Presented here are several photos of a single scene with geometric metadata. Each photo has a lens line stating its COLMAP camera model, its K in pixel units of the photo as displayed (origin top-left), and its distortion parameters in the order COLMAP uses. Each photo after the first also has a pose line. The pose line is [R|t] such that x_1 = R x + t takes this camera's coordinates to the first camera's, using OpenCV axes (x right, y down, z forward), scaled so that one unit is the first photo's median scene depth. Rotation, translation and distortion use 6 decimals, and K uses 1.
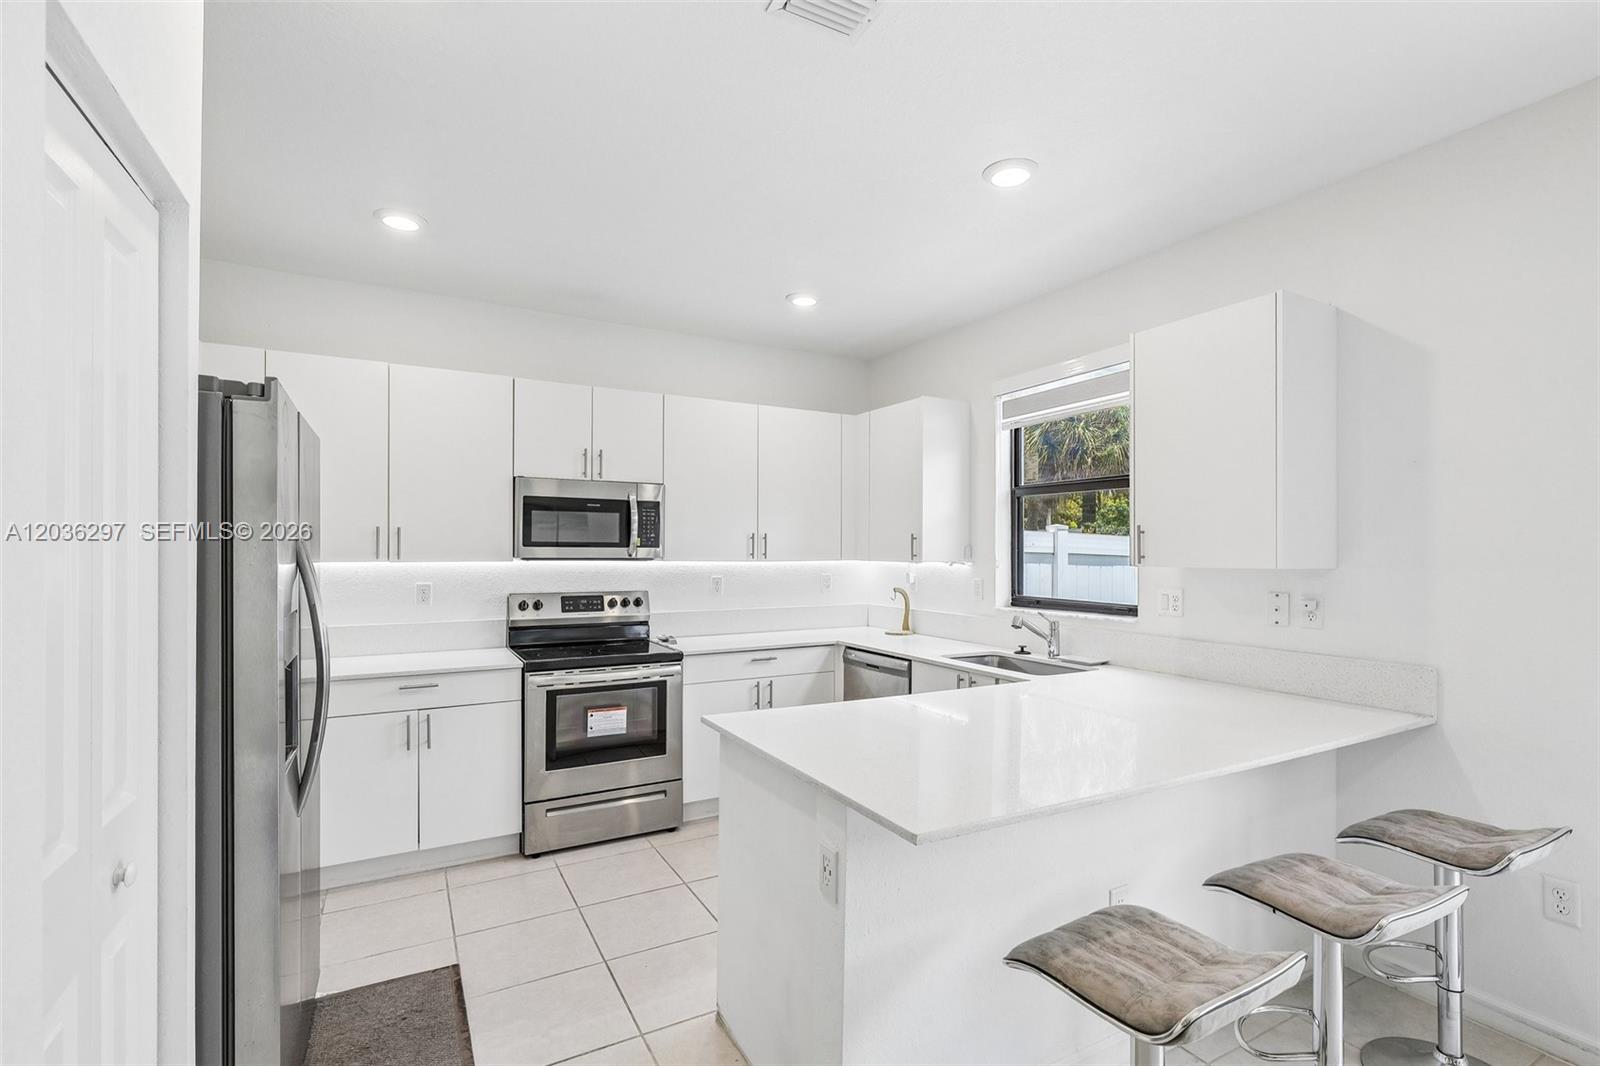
lens RADIAL K [[730.6, 0, 800.0], [0, 730.6, 533.0], [0, 0, 1]] dist [-0.000078, 0.000044]
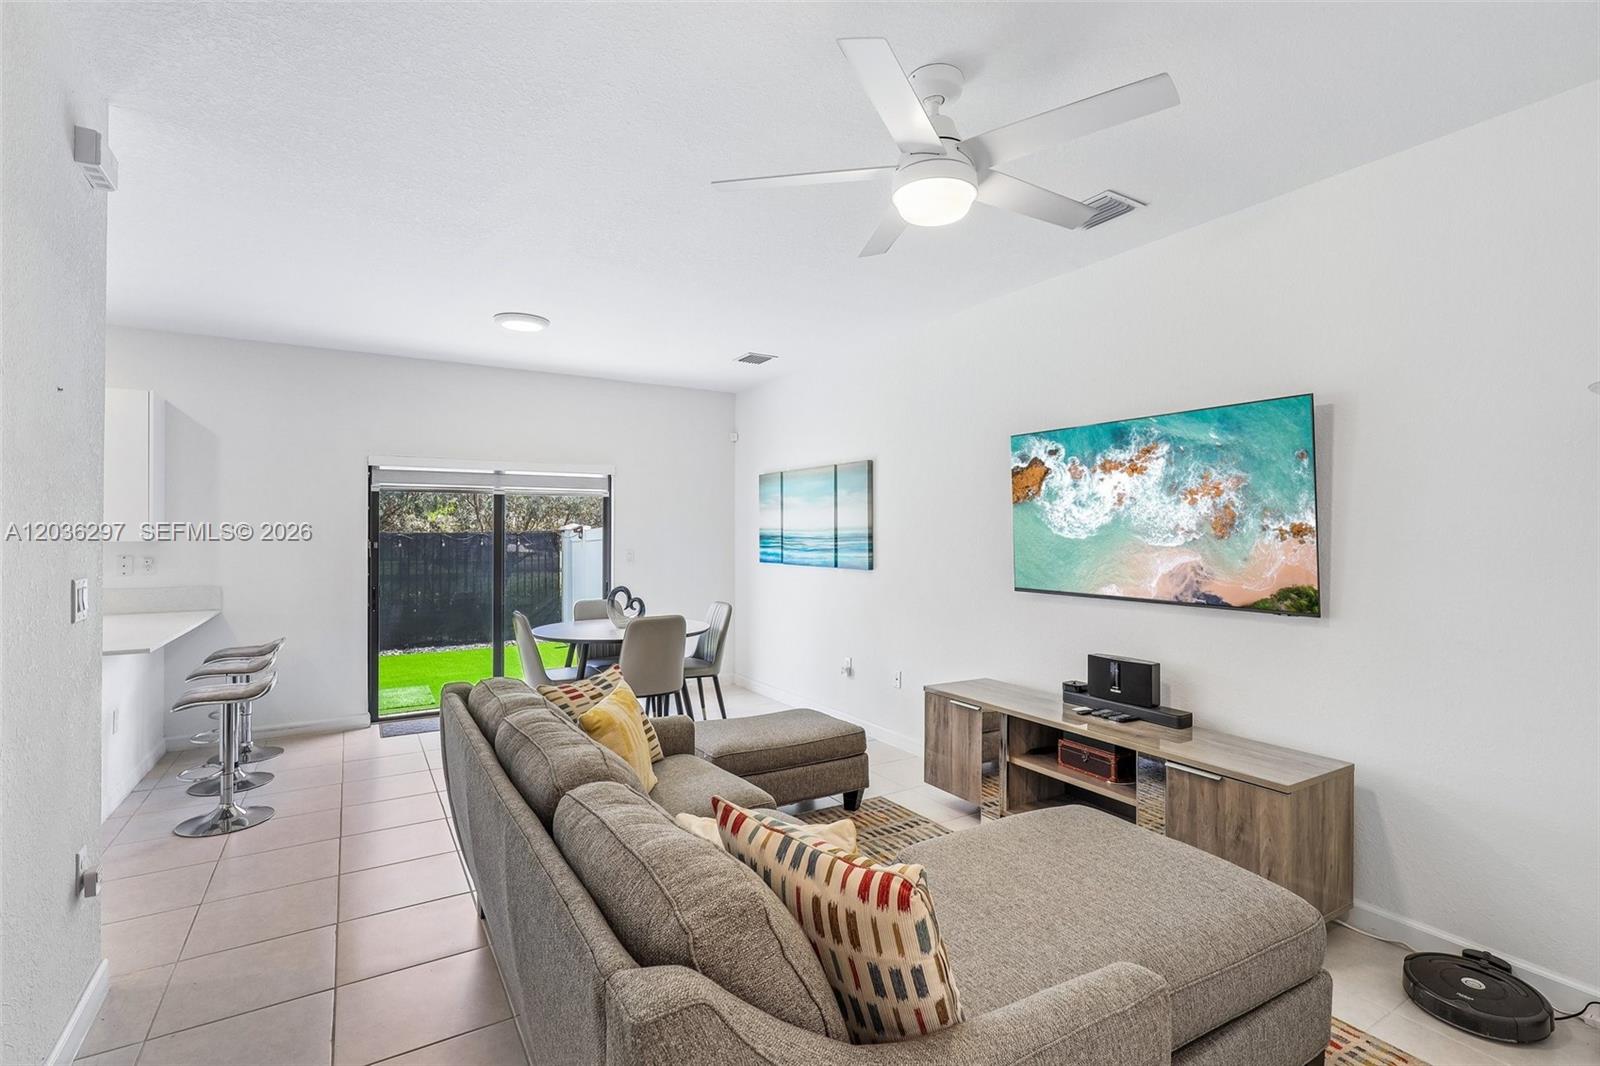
lens RADIAL K [[730.6, 0, 800.0], [0, 730.6, 533.0], [0, 0, 1]] dist [-0.000078, 0.000044]
pose [[-0.048436, 0.000100, 0.998826, -0.292522], [-0.020576, 0.999788, -0.001098, -0.000745], [-0.998614, -0.020605, -0.048424, -0.128038]]
